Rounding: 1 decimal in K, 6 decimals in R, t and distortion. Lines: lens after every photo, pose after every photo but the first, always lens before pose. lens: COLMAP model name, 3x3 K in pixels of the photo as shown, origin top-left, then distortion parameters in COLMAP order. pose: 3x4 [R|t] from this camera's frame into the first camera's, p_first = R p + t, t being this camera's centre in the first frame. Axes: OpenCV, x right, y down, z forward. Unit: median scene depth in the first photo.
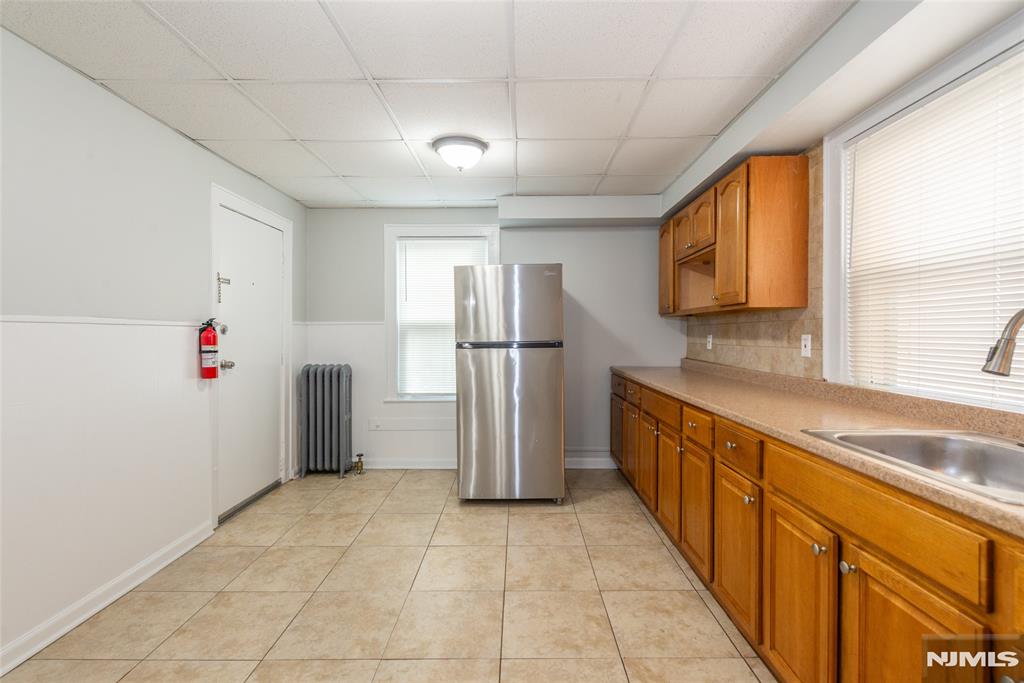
lens RADIAL K [[465.3, 0, 509.0], [0, 465.3, 336.9], [0, 0, 1]] dist [0.018624, -0.000289]
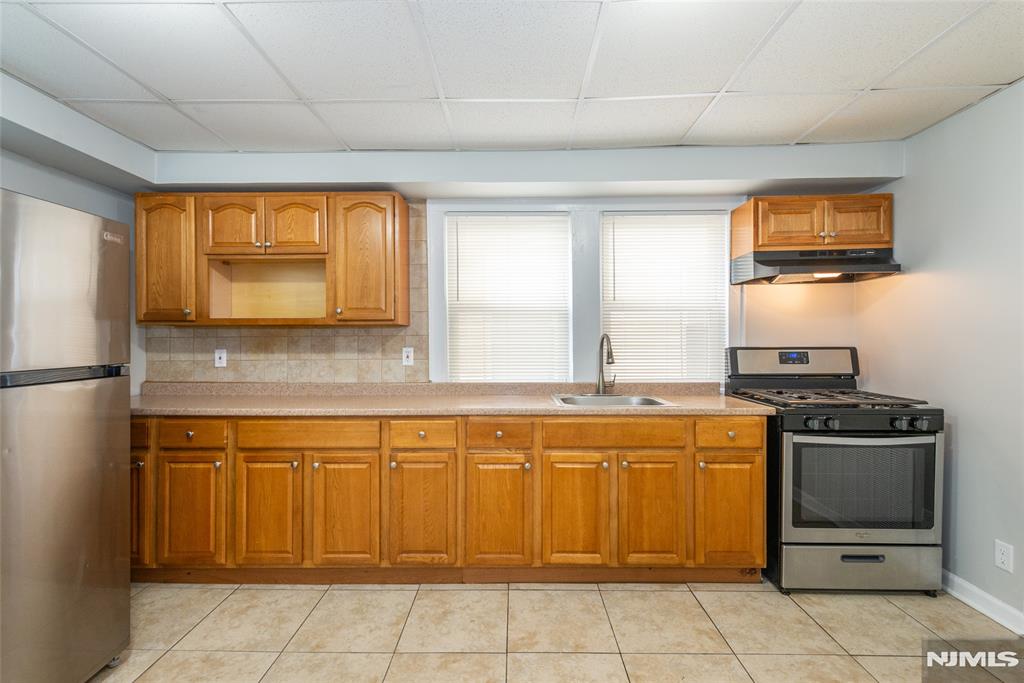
lens RADIAL K [[460.7, 0, 522.1], [0, 460.7, 342.4], [0, 0, 1]] dist [0.022277, -0.007942]
pose [[-0.012618, 0.001362, 0.999919, -0.546545], [0.013509, 0.999908, -0.001192, -0.012231], [-0.999829, 0.013492, -0.012635, 0.648495]]
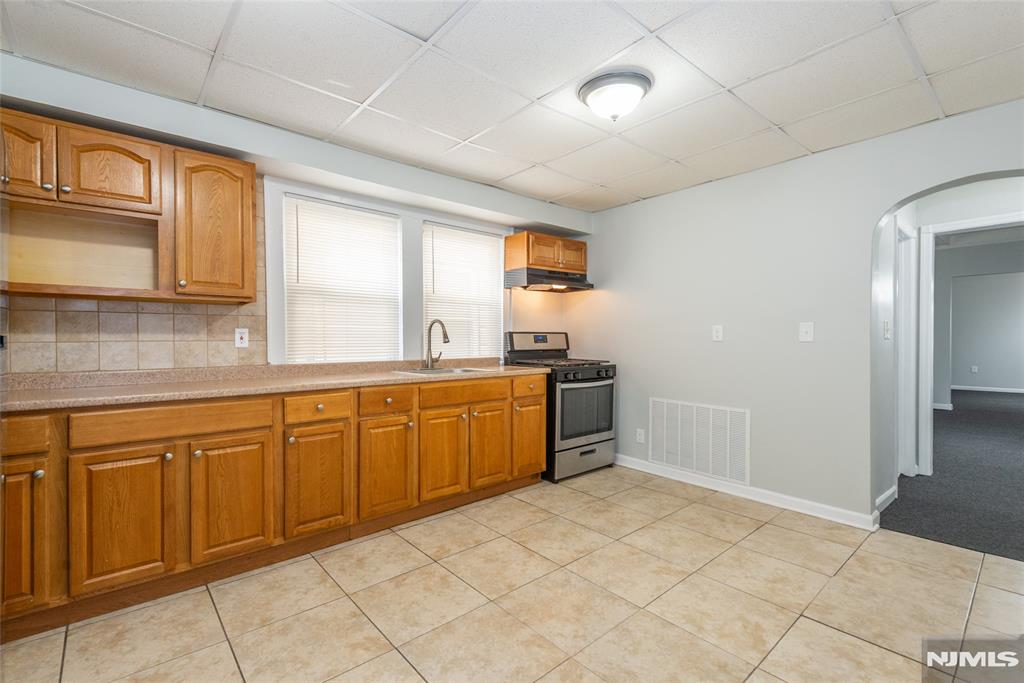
lens RADIAL K [[440.6, 0, 512.0], [0, 440.6, 341.5], [0, 0, 1]] dist [0.019841, -0.007687]
pose [[-0.665659, 0.000914, 0.746256, -0.583308], [0.012292, 0.999877, 0.009740, 0.022788], [-0.746155, 0.015656, -0.665588, 1.125231]]
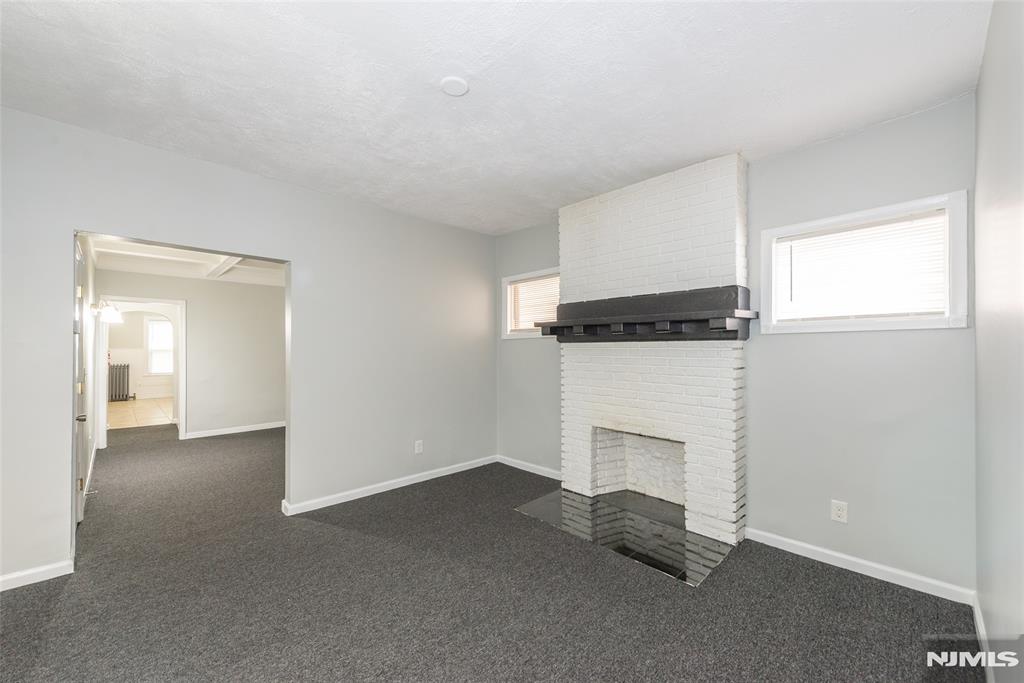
lens RADIAL K [[404.6, 0, 512.1], [0, 404.6, 345.9], [0, 0, 1]] dist [0.000777, -0.000266]
pose [[0.700685, 0.011480, 0.713378, -0.706325], [0.005245, 0.999761, -0.021241, 0.022280], [-0.713451, 0.018625, 0.700458, -3.727633]]
